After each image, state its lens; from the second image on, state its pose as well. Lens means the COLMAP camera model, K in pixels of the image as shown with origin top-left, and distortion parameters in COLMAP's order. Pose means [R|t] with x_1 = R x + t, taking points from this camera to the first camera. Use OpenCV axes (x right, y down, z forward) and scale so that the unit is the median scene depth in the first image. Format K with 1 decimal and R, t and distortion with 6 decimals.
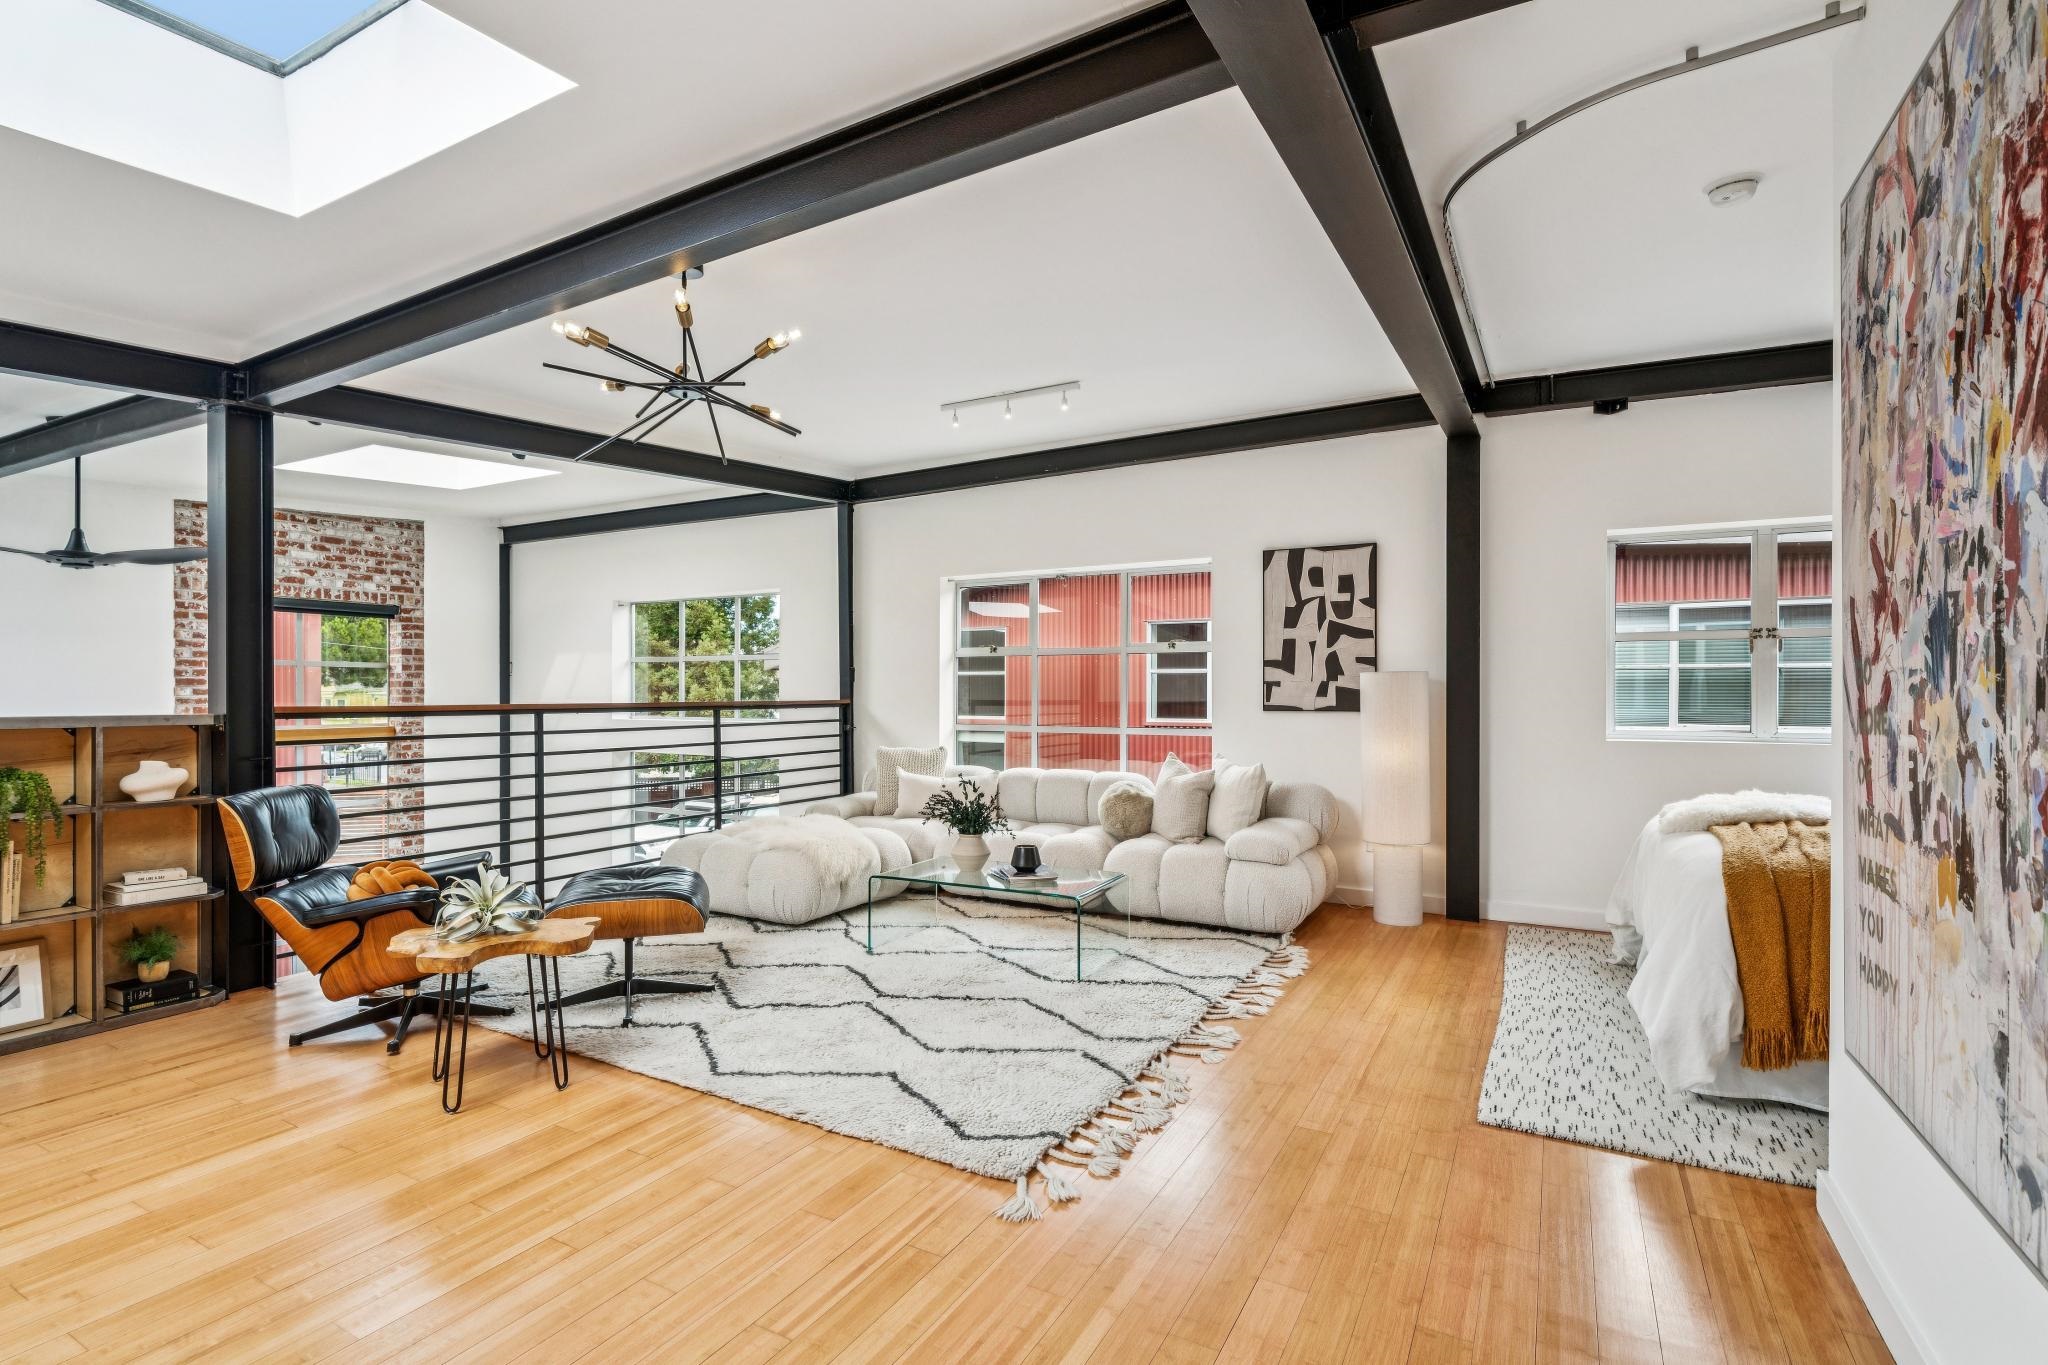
lens RADIAL K [[975.4, 0, 1010.6], [0, 975.4, 686.0], [0, 0, 1]] dist [0.007689, -0.000241]
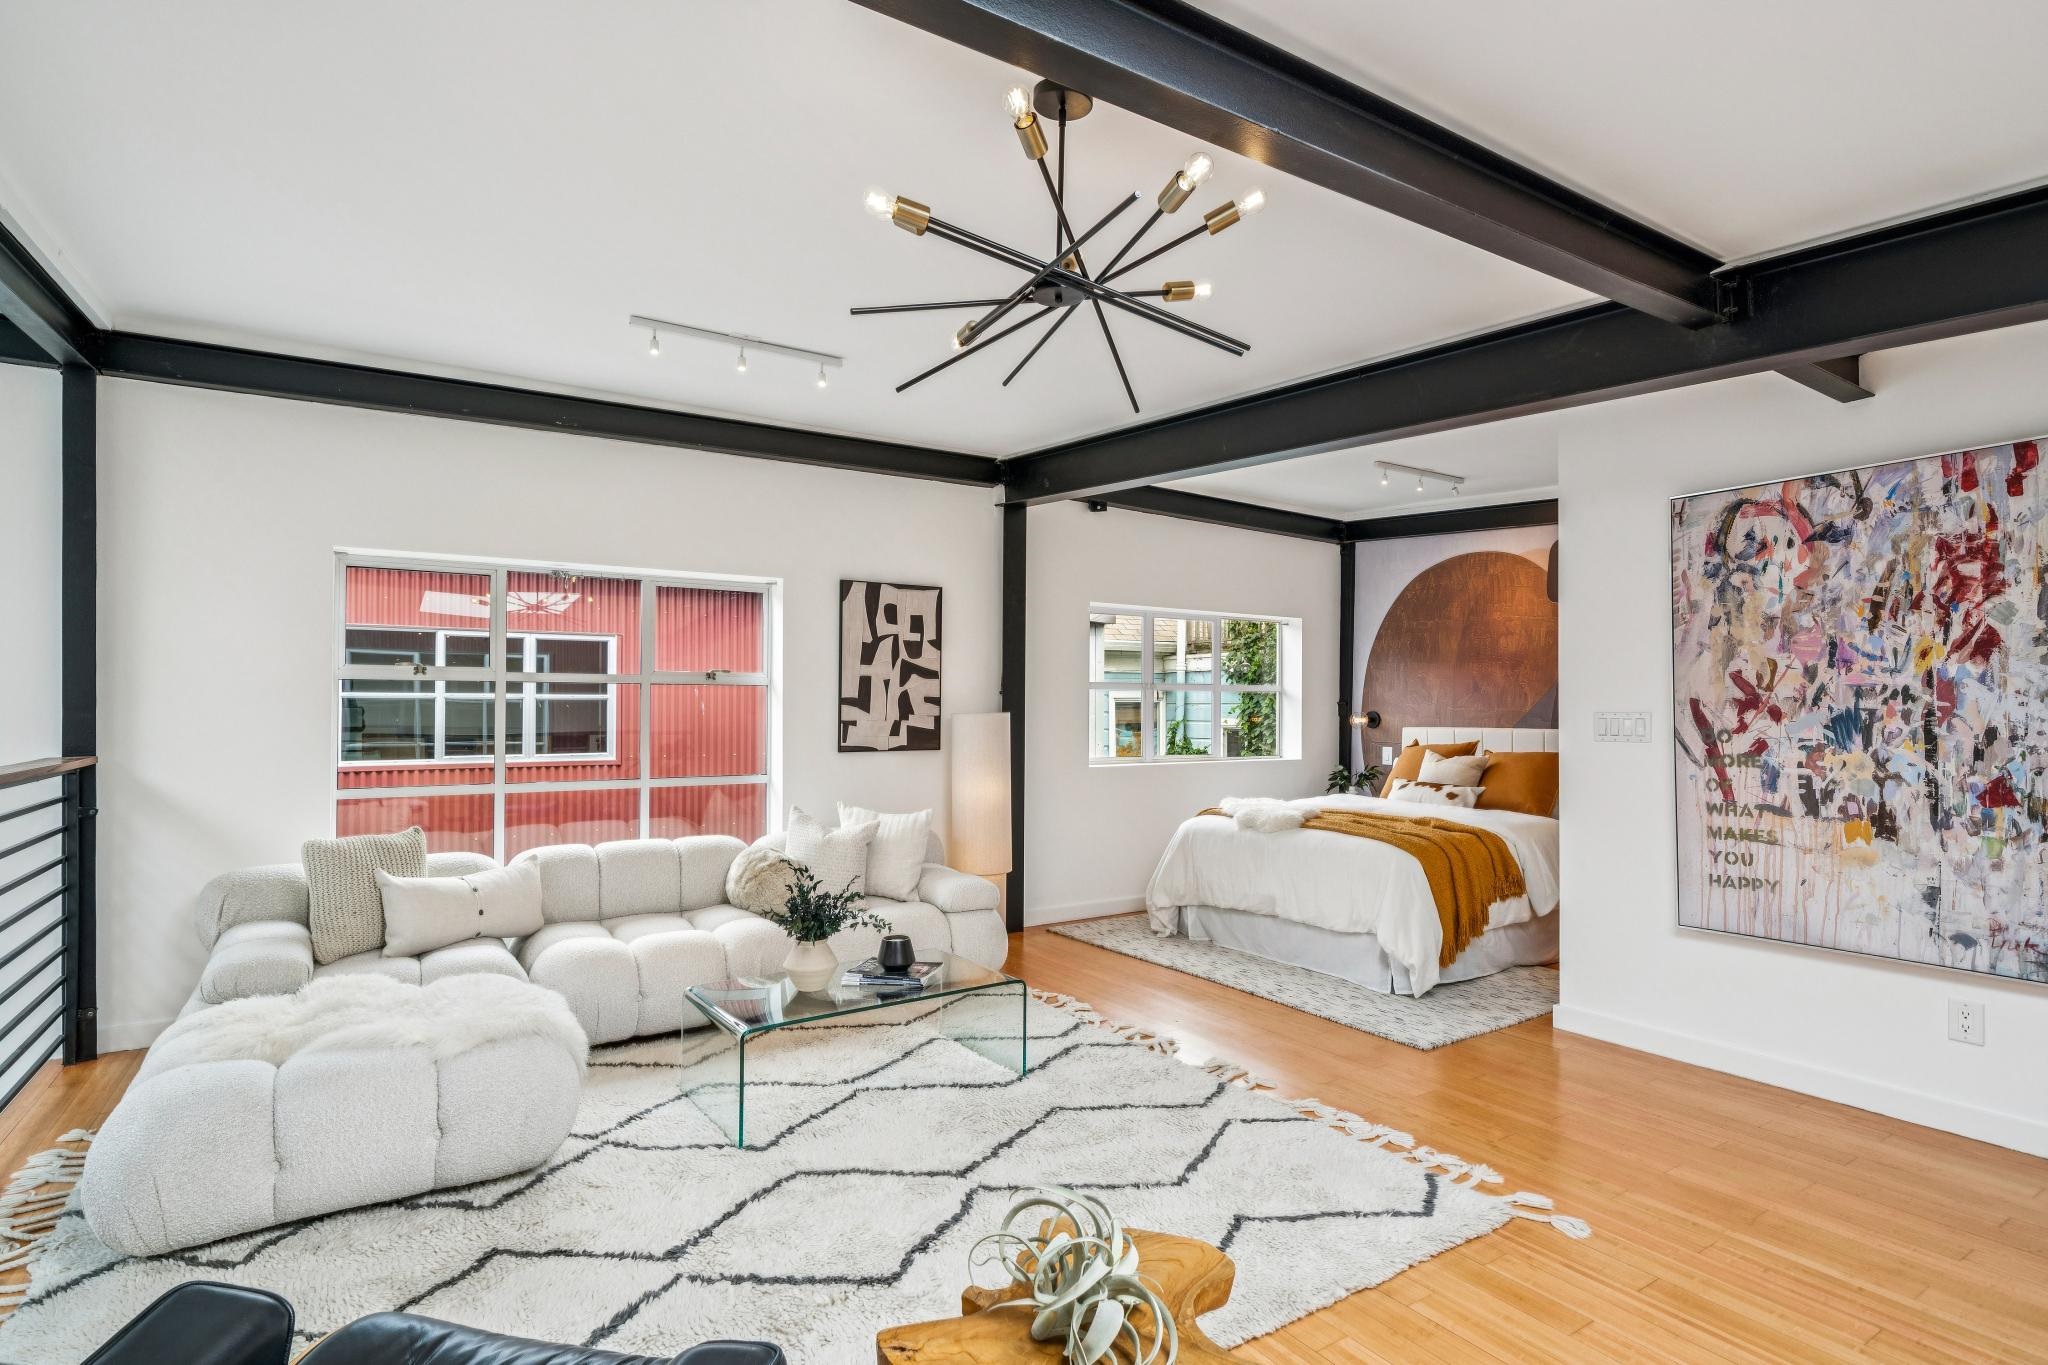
lens RADIAL K [[1022.0, 0, 1016.8], [0, 1022.0, 691.8], [0, 0, 1]] dist [0.004349, -0.002708]
pose [[0.457066, 0.015696, 0.889294, -0.544802], [-0.008272, 0.999876, -0.013396, -0.021180], [-0.889394, -0.001233, 0.457139, 0.423003]]
